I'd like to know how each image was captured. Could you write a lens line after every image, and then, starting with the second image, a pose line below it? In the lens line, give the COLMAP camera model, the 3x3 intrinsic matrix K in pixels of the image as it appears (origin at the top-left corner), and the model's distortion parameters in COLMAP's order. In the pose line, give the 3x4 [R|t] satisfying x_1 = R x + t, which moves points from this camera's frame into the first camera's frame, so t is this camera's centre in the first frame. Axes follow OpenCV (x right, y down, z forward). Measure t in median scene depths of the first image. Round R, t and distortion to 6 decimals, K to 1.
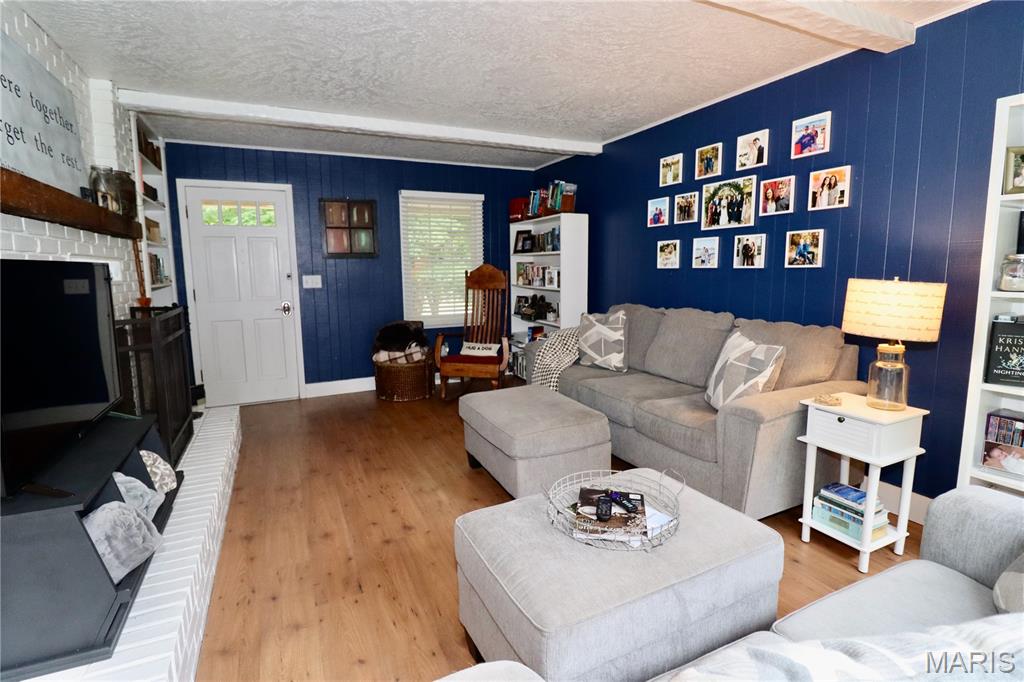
lens RADIAL K [[482.0, 0, 513.2], [0, 482.0, 337.7], [0, 0, 1]] dist [-0.014895, -0.004348]
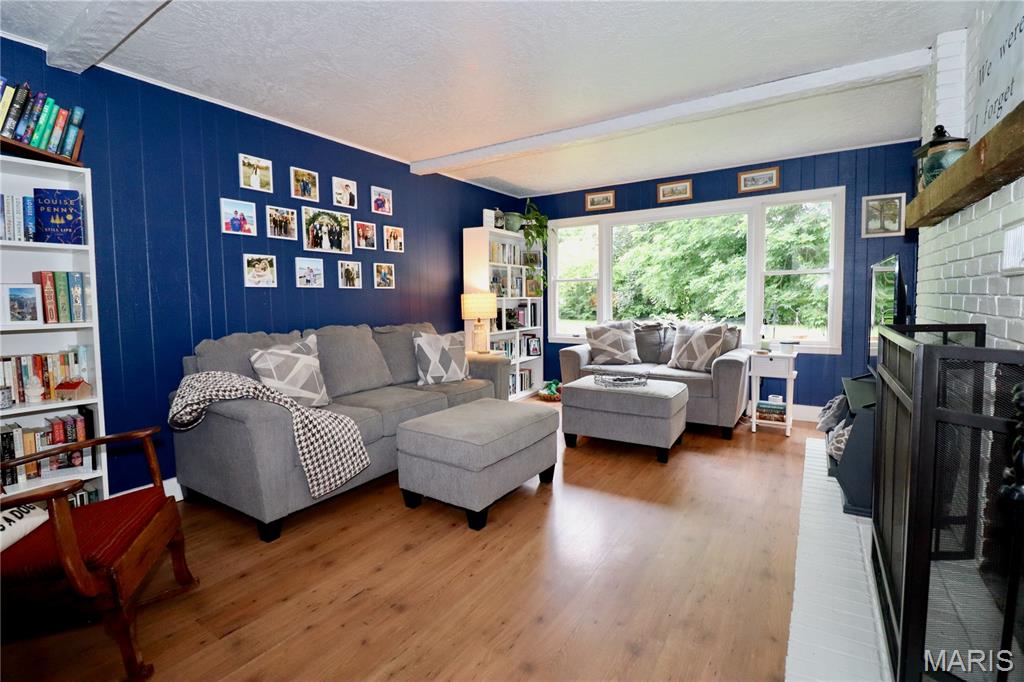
lens RADIAL K [[482.0, 0, 511.2], [0, 482.0, 335.3], [0, 0, 1]] dist [-0.014895, -0.004348]
pose [[-0.525875, -0.042496, 0.849500, -0.751663], [0.143537, 0.979993, 0.137879, -0.135735], [-0.838363, 0.194442, -0.509254, 1.279555]]
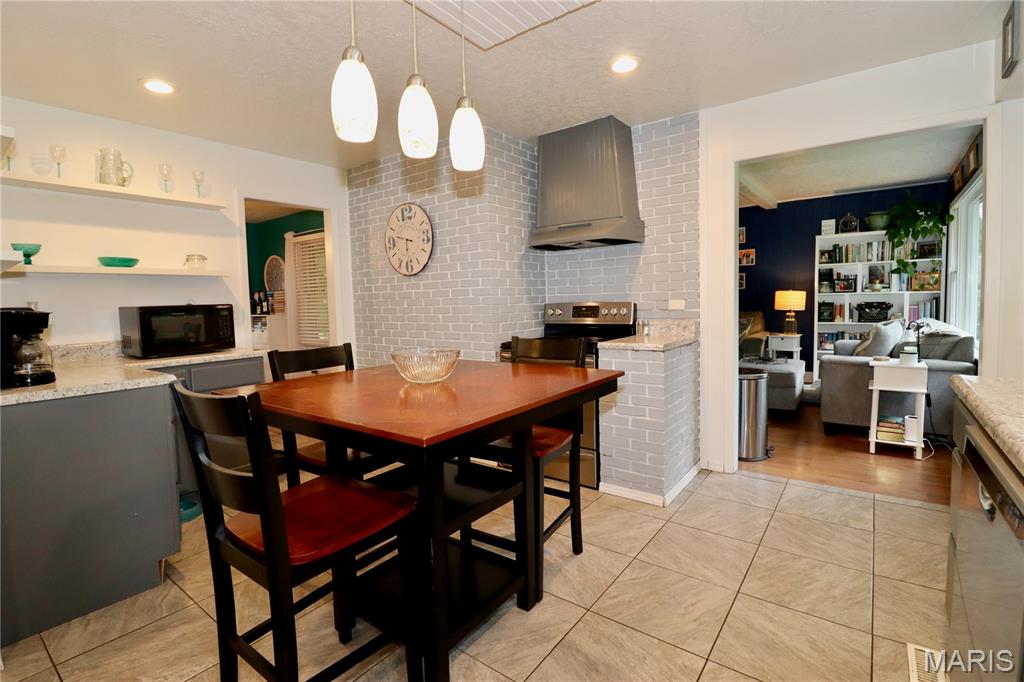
lens RADIAL K [[482.0, 0, 510.0], [0, 482.0, 337.6], [0, 0, 1]] dist [-0.014895, -0.004348]
pose [[0.887087, -0.039635, 0.459897, -1.320824], [0.076006, 0.995250, -0.060834, 0.134737], [-0.455301, 0.088920, 0.885886, -0.510128]]
